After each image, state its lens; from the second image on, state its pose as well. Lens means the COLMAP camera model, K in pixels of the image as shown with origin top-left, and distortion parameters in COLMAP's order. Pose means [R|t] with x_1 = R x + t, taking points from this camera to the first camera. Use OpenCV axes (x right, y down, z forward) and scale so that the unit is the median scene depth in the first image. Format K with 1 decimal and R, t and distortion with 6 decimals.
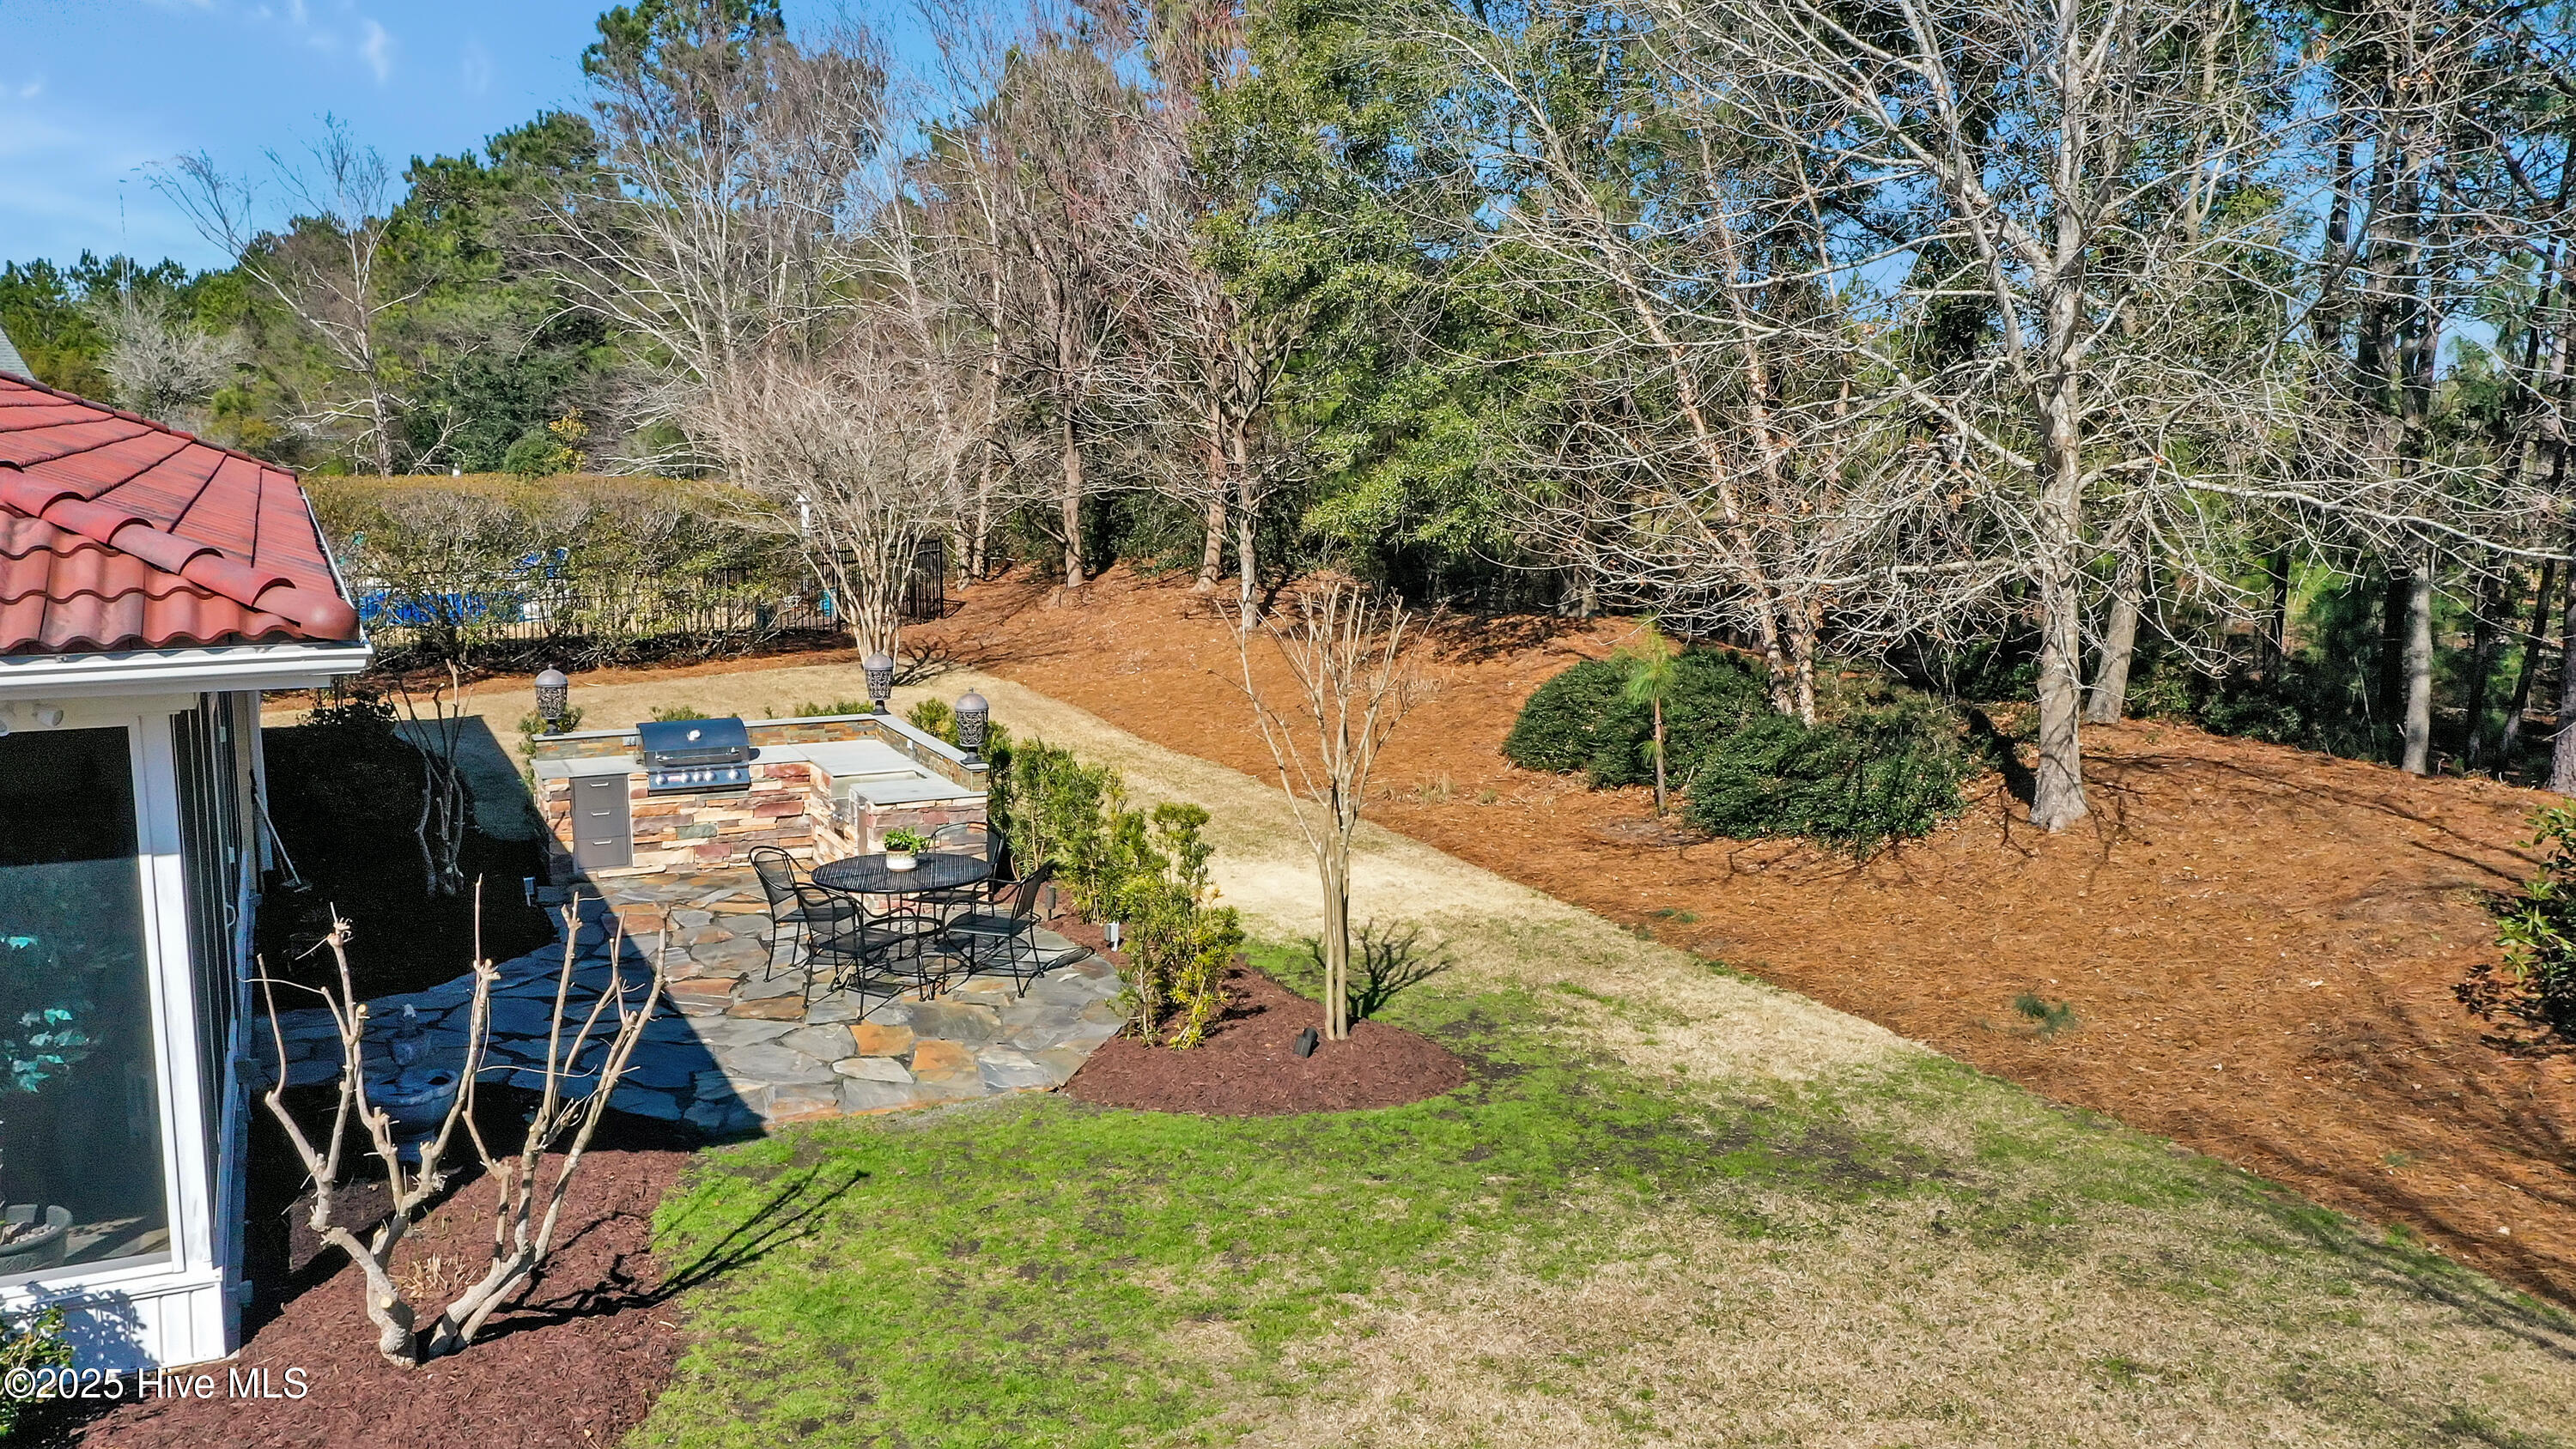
lens RADIAL K [[2070.6, 0, 1288.3], [0, 2070.6, 719.5], [0, 0, 1]] dist [0.011781, 0.007368]
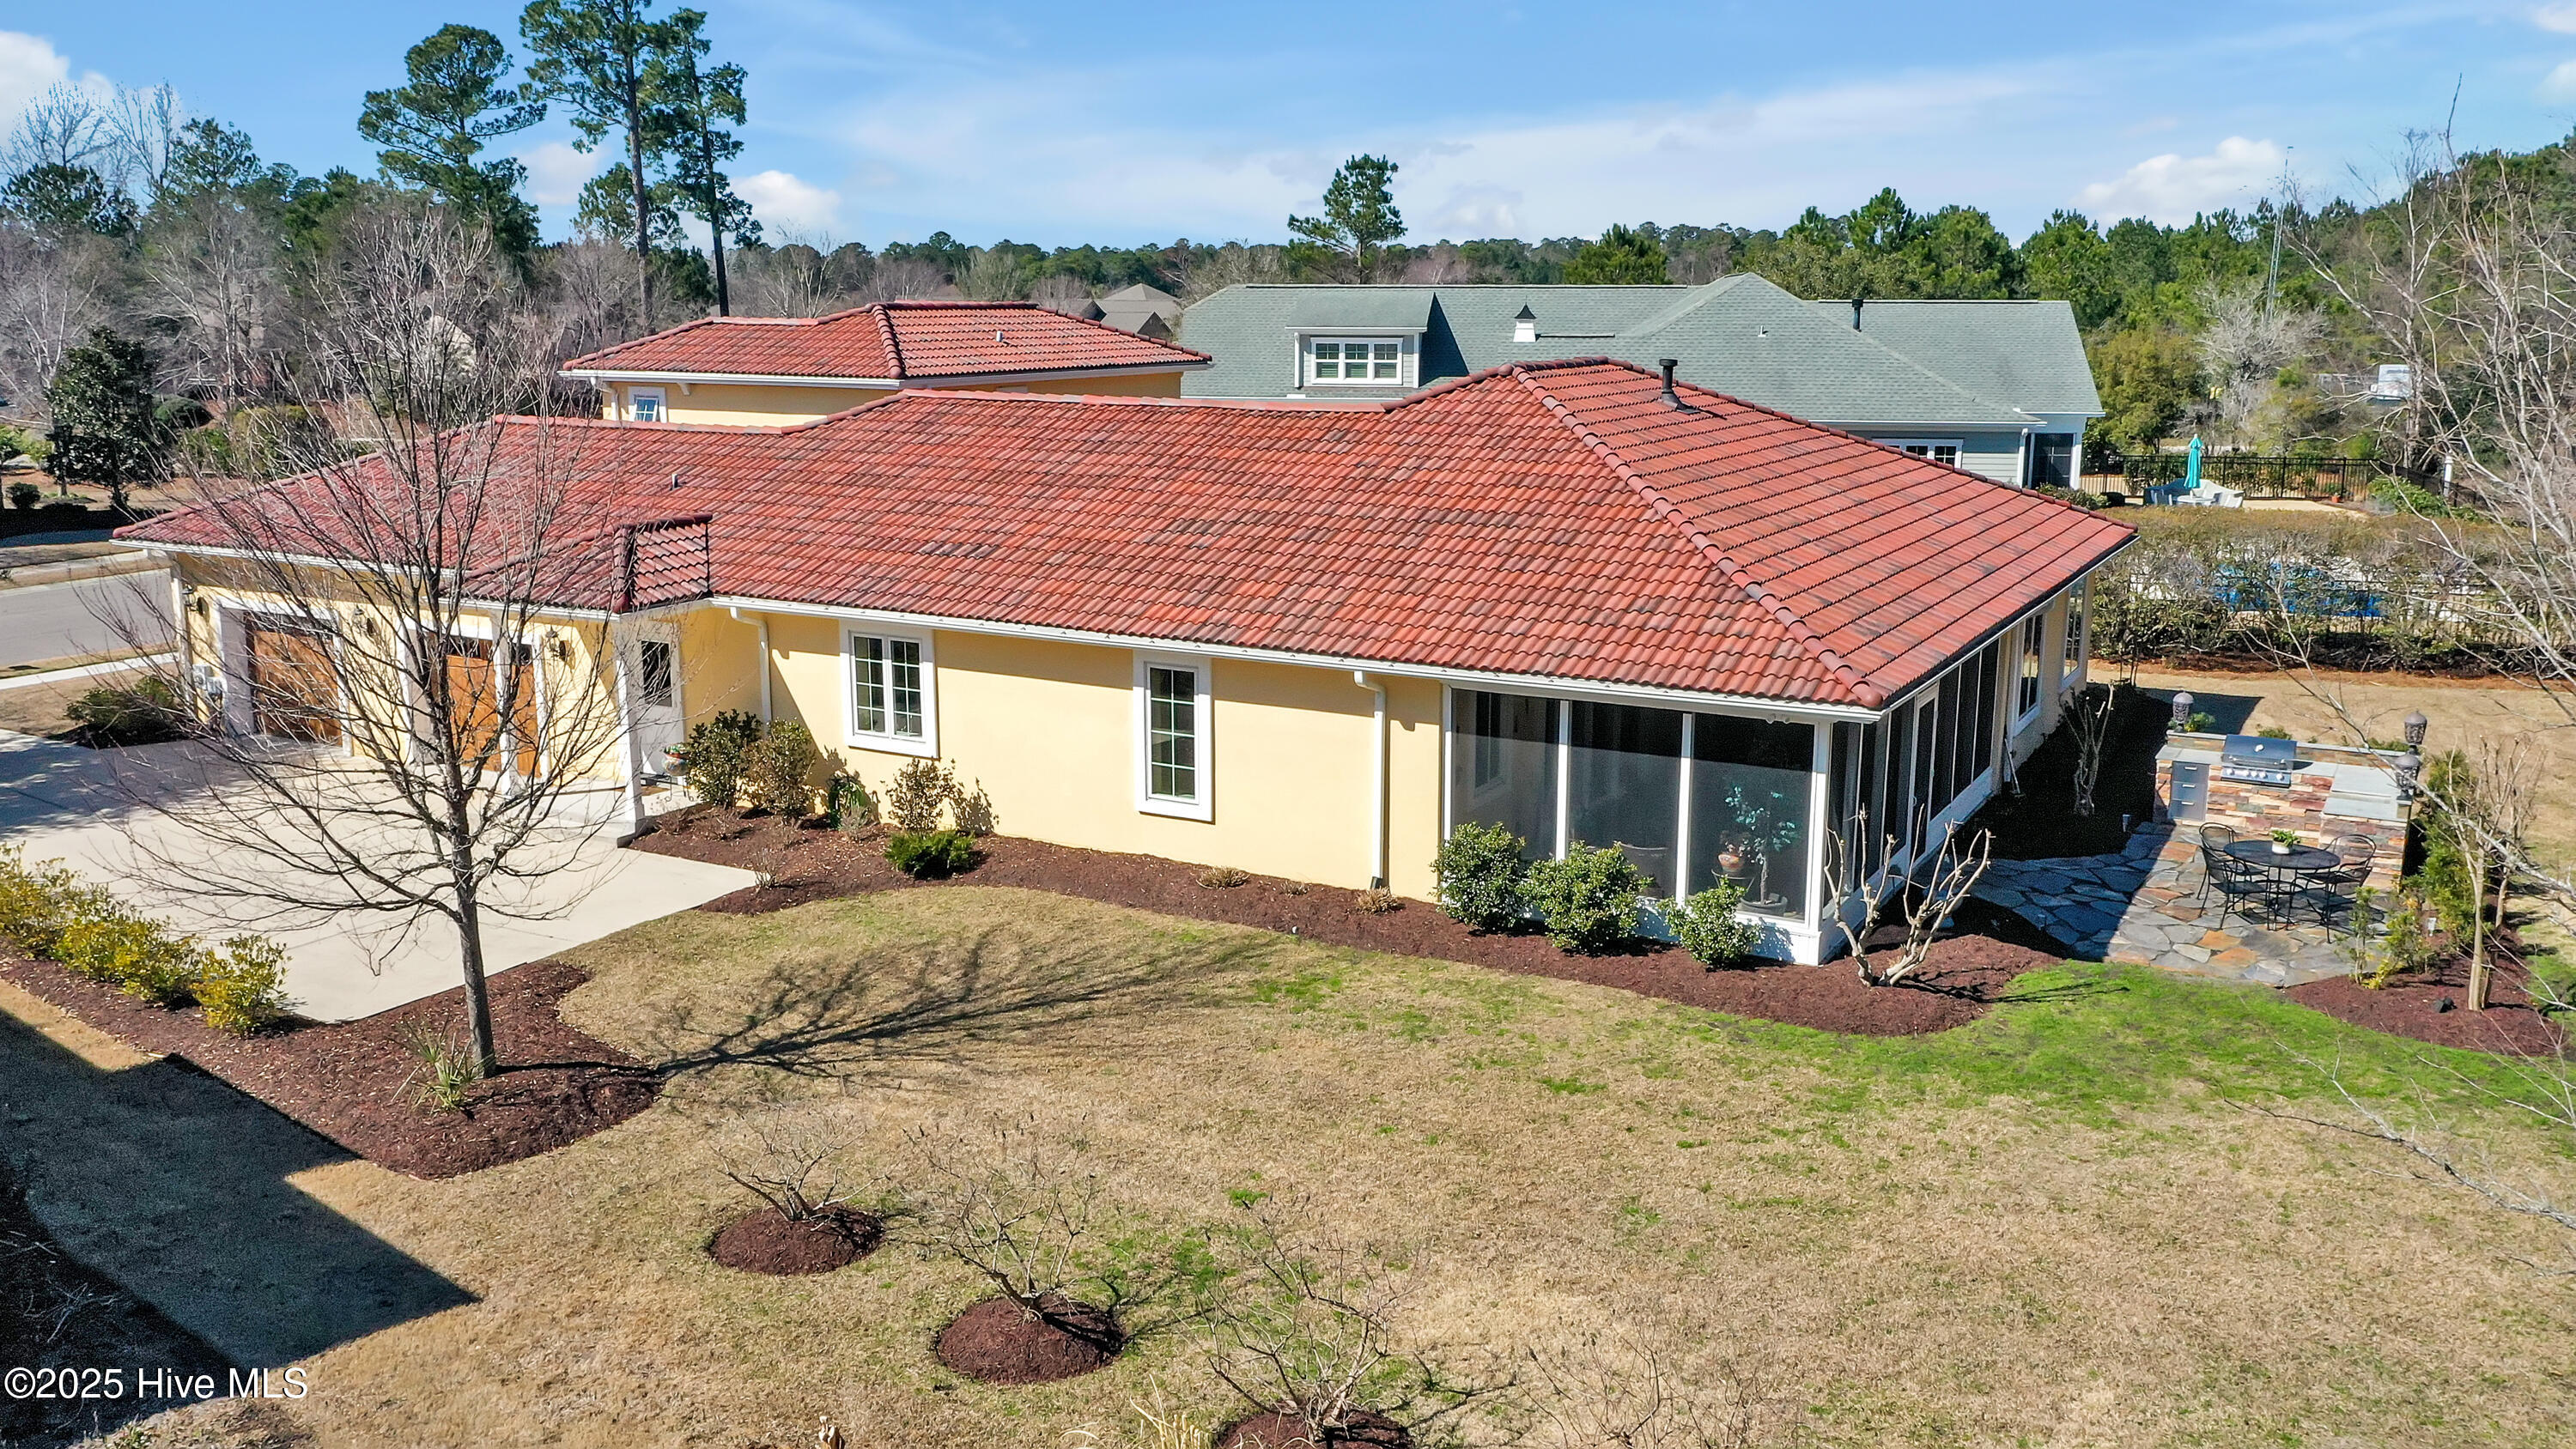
lens RADIAL K [[2070.6, 0, 1291.4], [0, 2070.6, 724.8], [0, 0, 1]] dist [0.011781, 0.007368]
pose [[0.568627, 0.163806, -0.806121, 0.807602], [-0.119616, 0.986022, 0.115987, -0.149846], [0.813852, 0.030471, 0.580273, -0.735873]]
